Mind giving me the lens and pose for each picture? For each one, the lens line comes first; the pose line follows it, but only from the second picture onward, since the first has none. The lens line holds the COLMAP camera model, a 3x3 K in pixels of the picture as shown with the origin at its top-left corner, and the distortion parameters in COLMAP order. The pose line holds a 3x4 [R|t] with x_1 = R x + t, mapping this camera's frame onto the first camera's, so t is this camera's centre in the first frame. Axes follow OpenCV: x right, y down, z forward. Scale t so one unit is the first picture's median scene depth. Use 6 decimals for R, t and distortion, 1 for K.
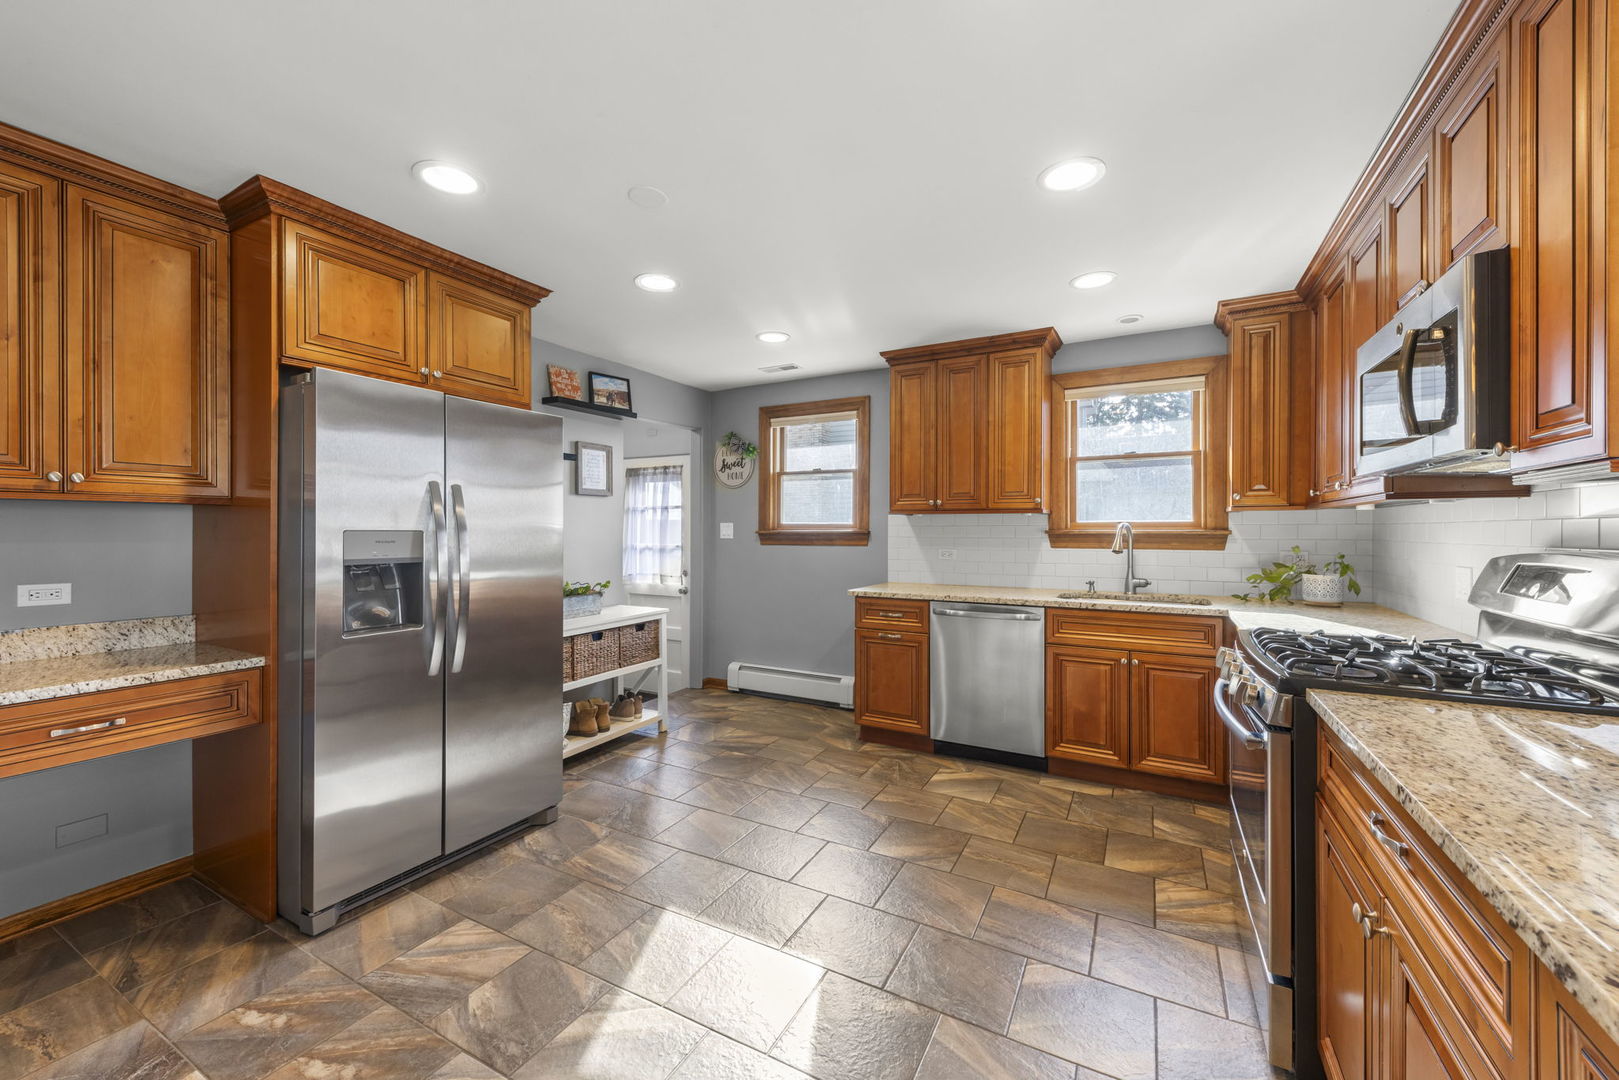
lens RADIAL K [[614.6, 0, 803.6], [0, 614.6, 537.6], [0, 0, 1]] dist [0.023035, 0.000074]
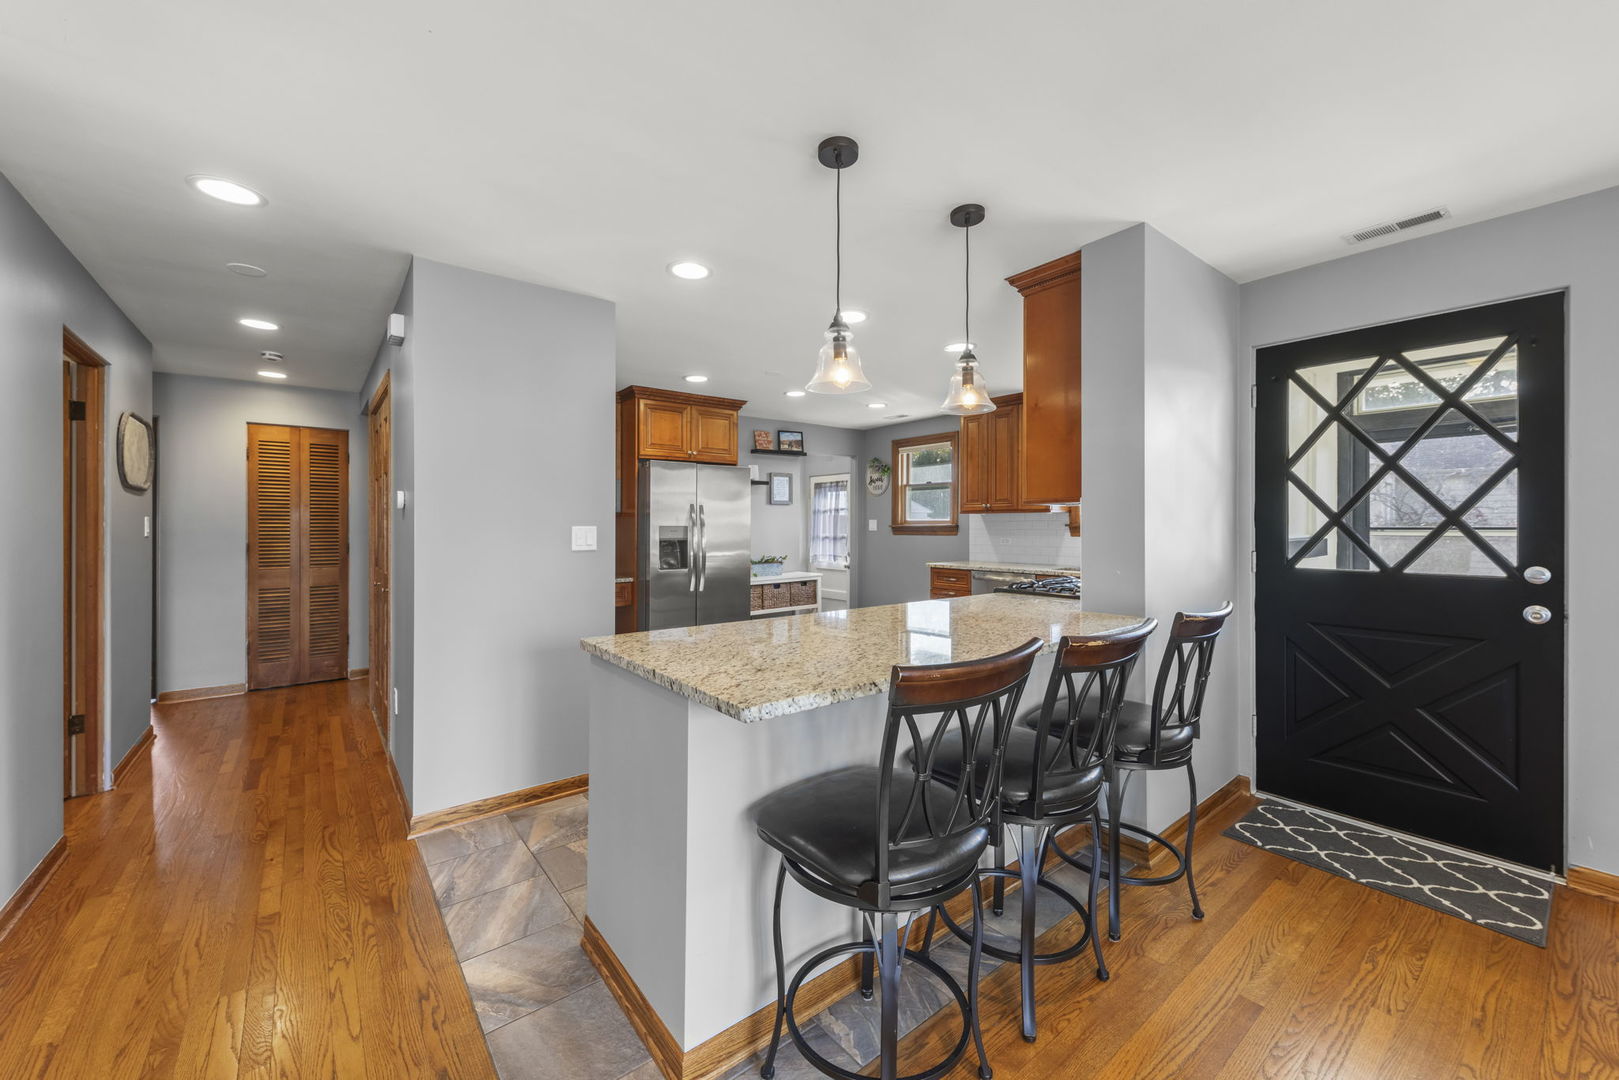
lens RADIAL K [[623.4, 0, 814.8], [0, 623.4, 527.6], [0, 0, 1]] dist [0.023608, -0.011348]
pose [[0.926540, -0.002088, -0.376191, 0.370206], [-0.000266, 0.999981, -0.006205, 0.004492], [0.376196, 0.005849, 0.926522, -0.514634]]
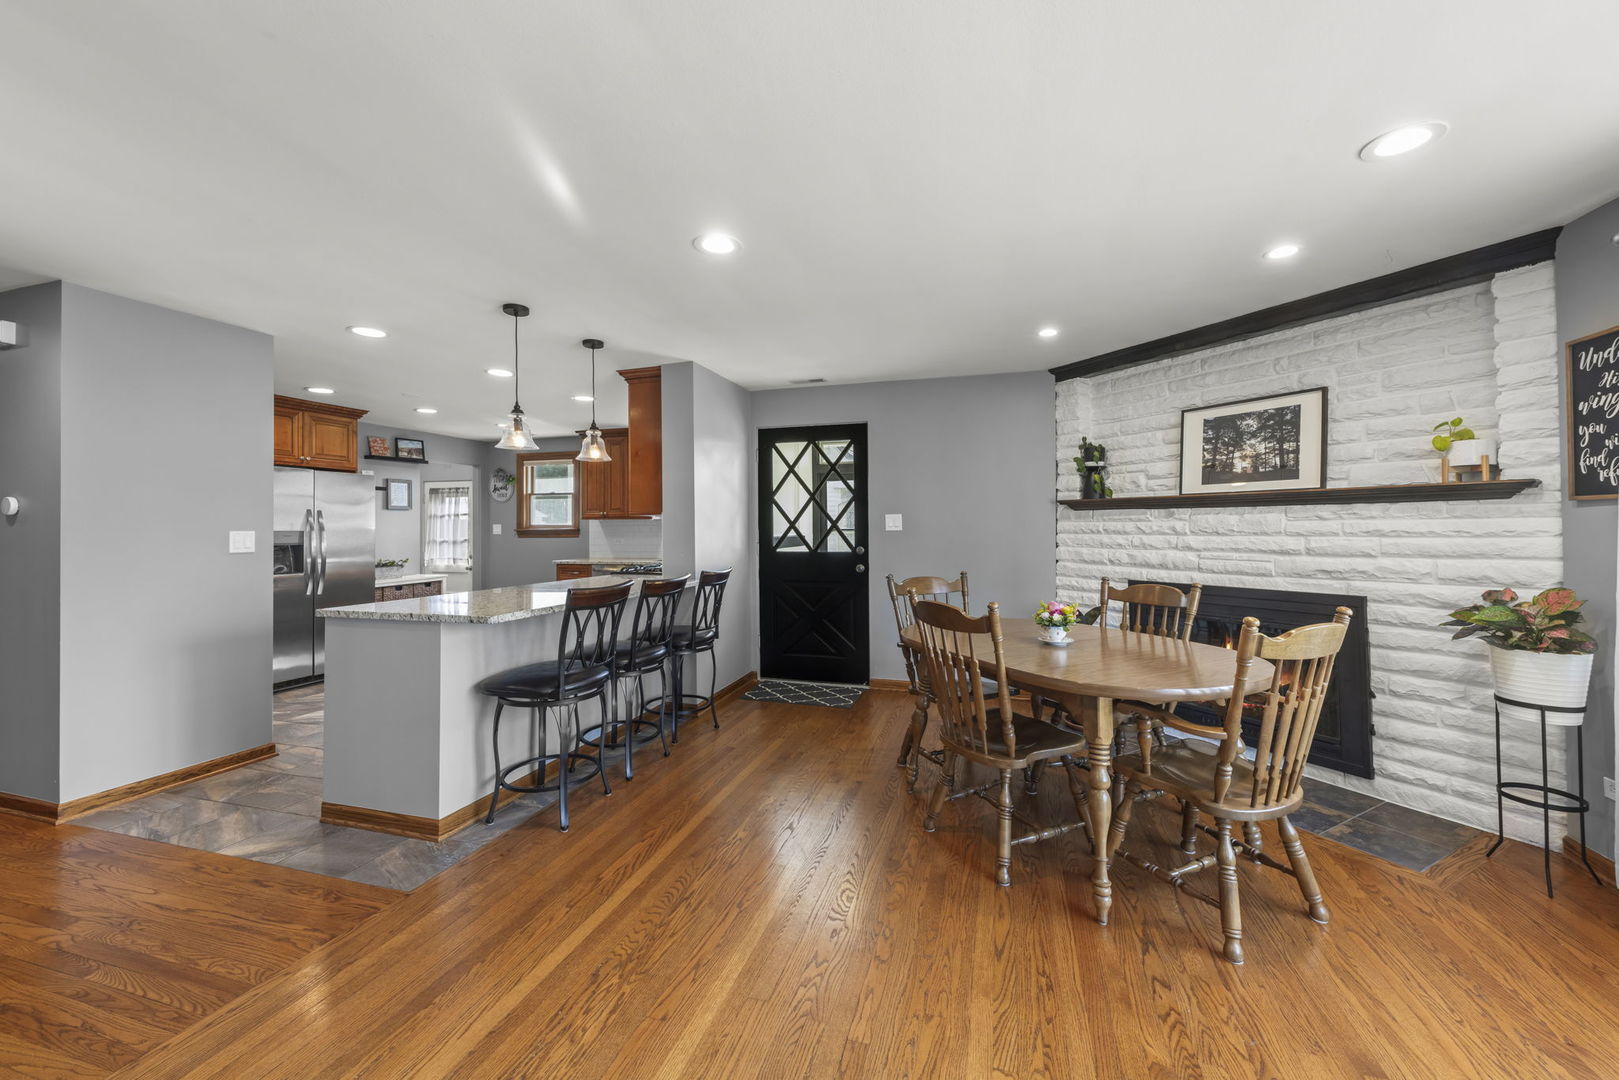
lens RADIAL K [[623.4, 0, 814.8], [0, 623.4, 527.6], [0, 0, 1]] dist [0.023608, -0.011348]
pose [[0.977361, -0.008103, 0.211421, 0.410616], [0.010295, 0.999904, -0.009272, 0.009231], [-0.211326, 0.011239, 0.977351, -0.930682]]
